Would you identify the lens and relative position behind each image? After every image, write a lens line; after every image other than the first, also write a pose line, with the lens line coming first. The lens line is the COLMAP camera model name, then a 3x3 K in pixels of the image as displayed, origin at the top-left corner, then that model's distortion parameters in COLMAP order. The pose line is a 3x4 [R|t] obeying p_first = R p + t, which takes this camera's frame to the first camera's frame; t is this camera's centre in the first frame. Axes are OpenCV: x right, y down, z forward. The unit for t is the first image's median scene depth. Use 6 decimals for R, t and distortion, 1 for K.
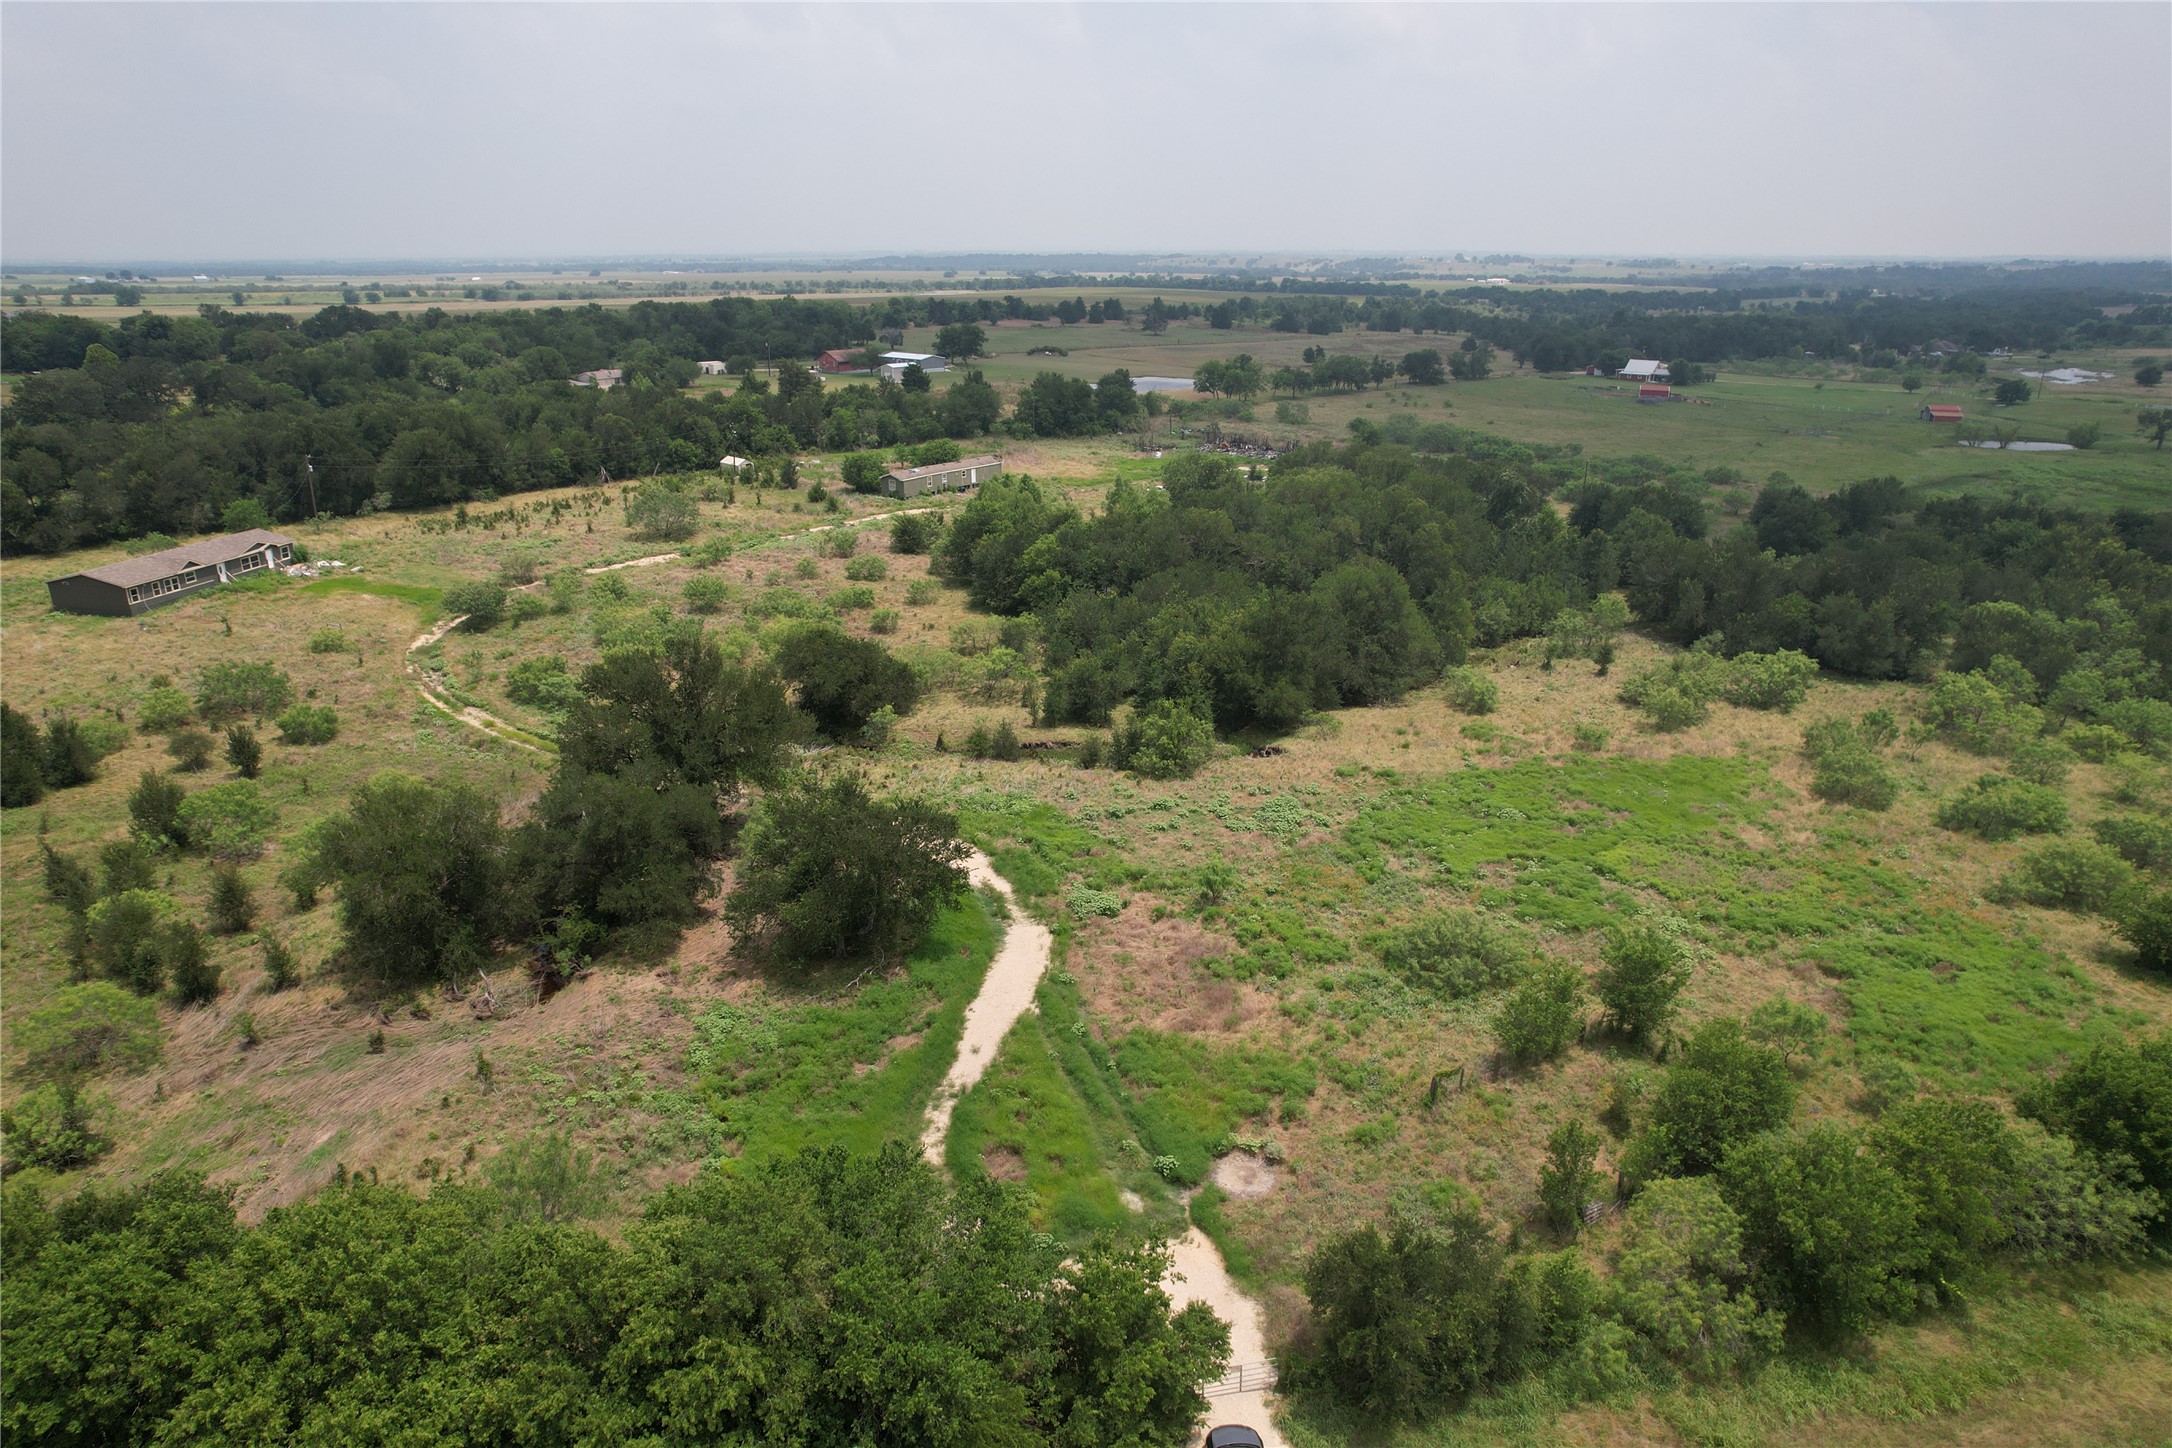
lens RADIAL K [[1392.3, 0, 1088.3], [0, 1392.3, 731.5], [0, 0, 1]] dist [-0.078013, 0.067803]
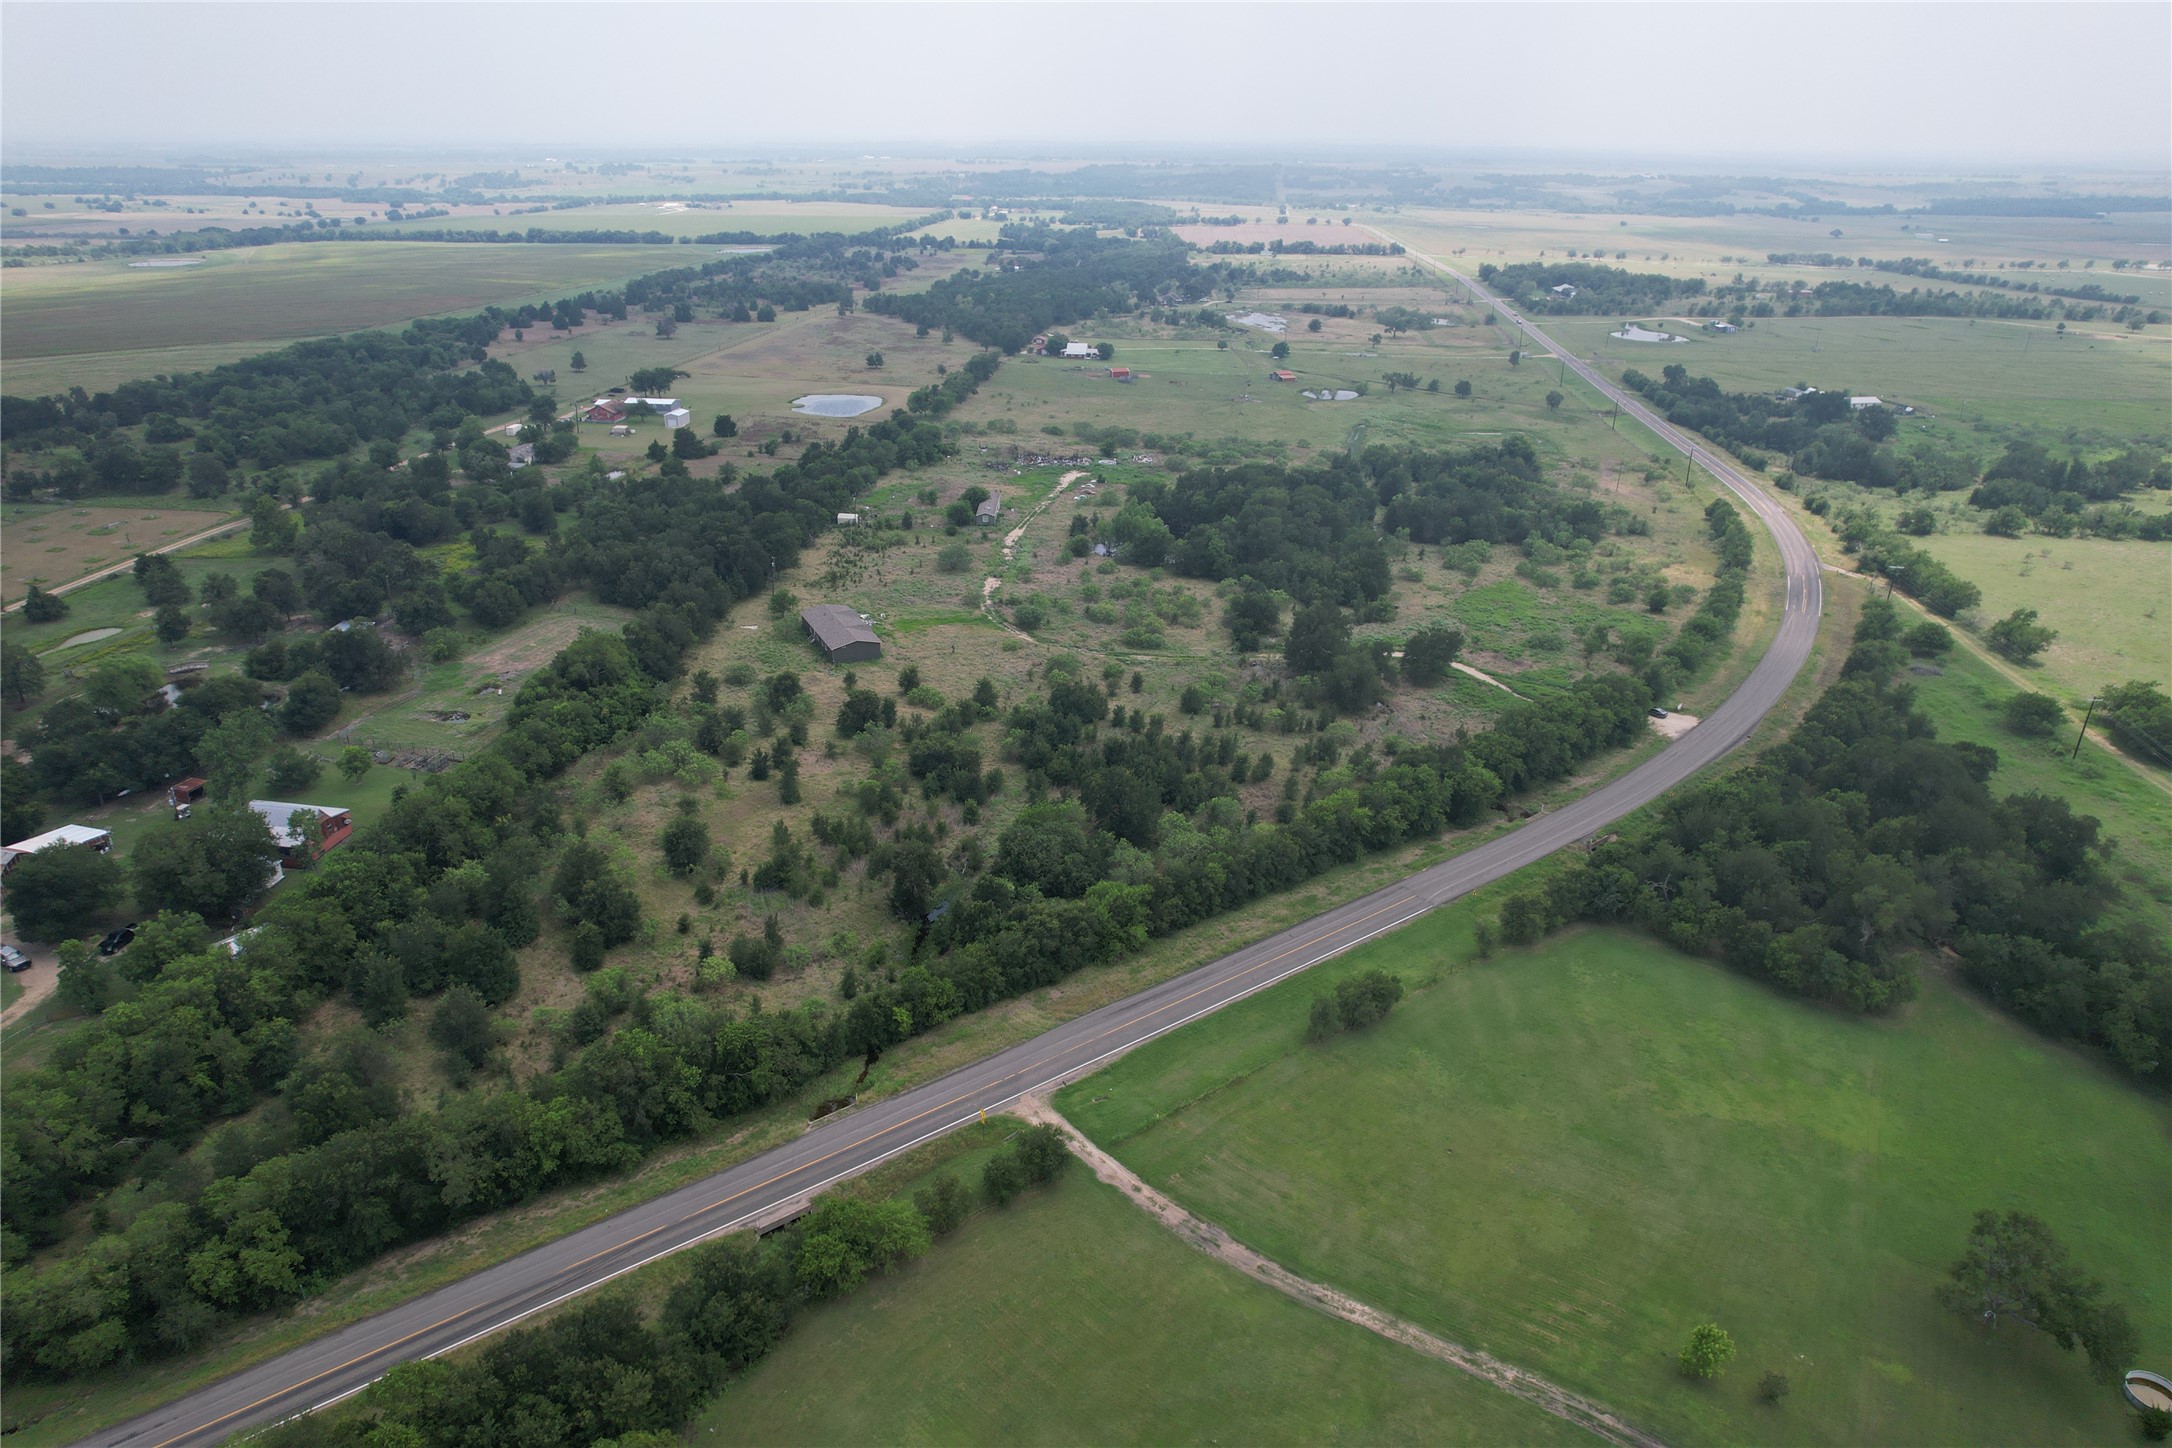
lens RADIAL K [[1392.3, 0, 1085.0], [0, 1392.3, 717.9], [0, 0, 1]] dist [-0.078013, 0.067803]
pose [[0.802101, -0.229741, 0.551229, -1.776762], [0.190672, 0.973249, 0.128181, -0.223645], [-0.565931, 0.002290, 0.824449, -0.862424]]
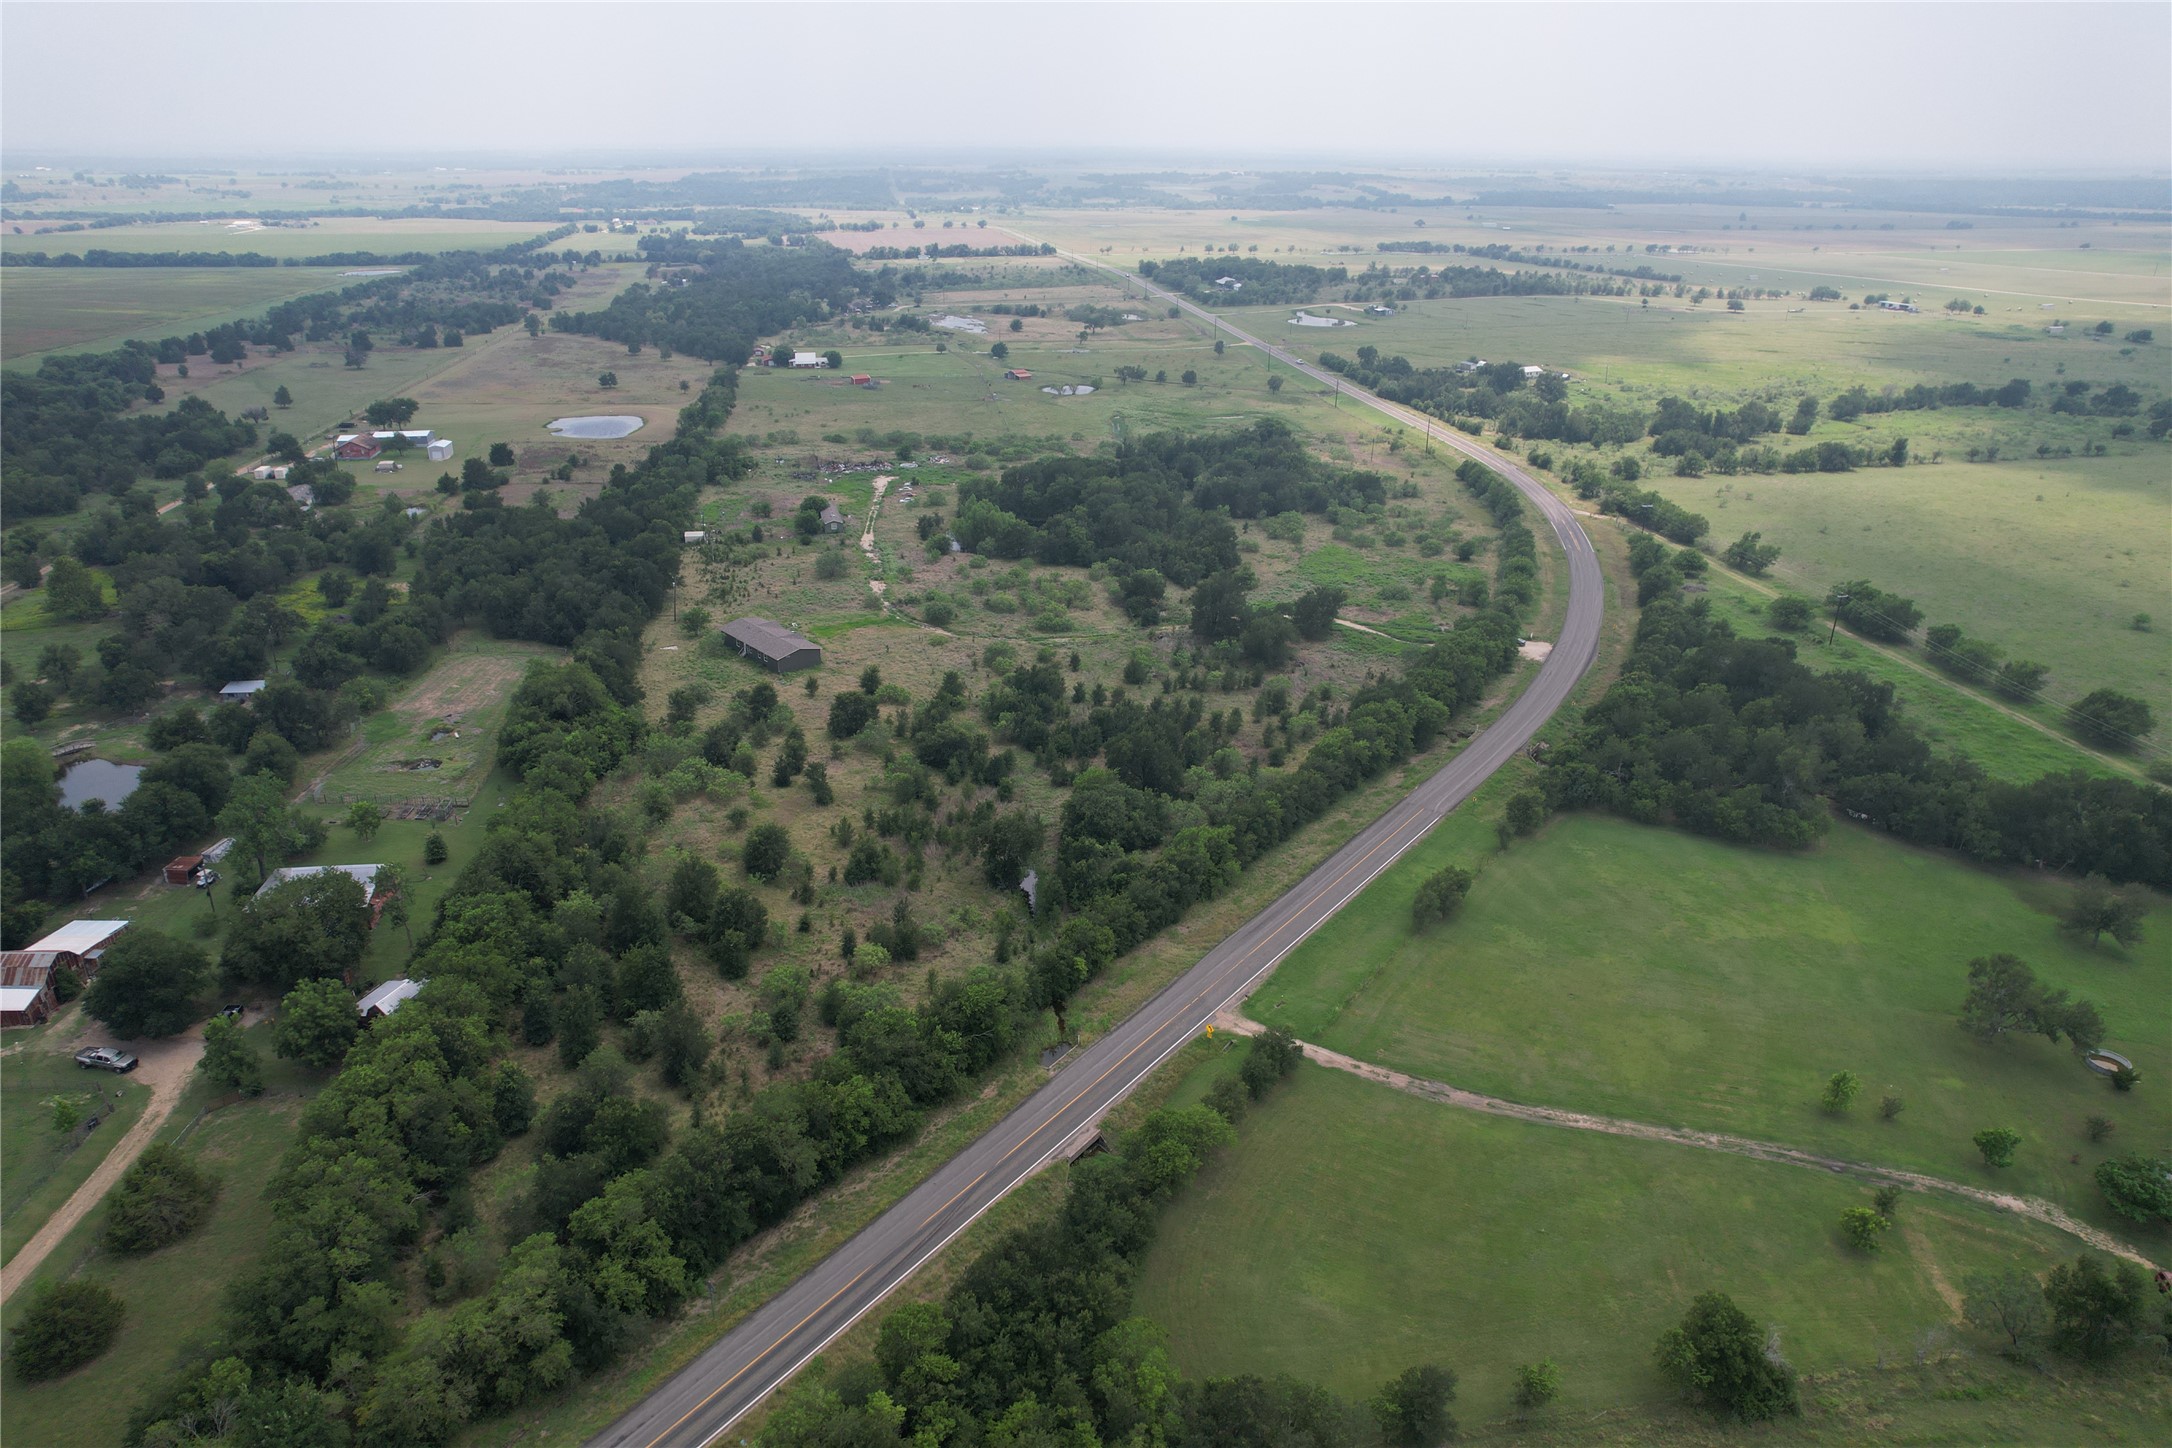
lens RADIAL K [[1392.3, 0, 1086.3], [0, 1392.3, 719.4], [0, 0, 1]] dist [-0.078013, 0.067803]
pose [[0.603690, -0.307880, 0.735369, -2.223259], [0.257221, 0.948309, 0.185871, -0.317886], [-0.754583, 0.076944, 0.651678, -0.644834]]
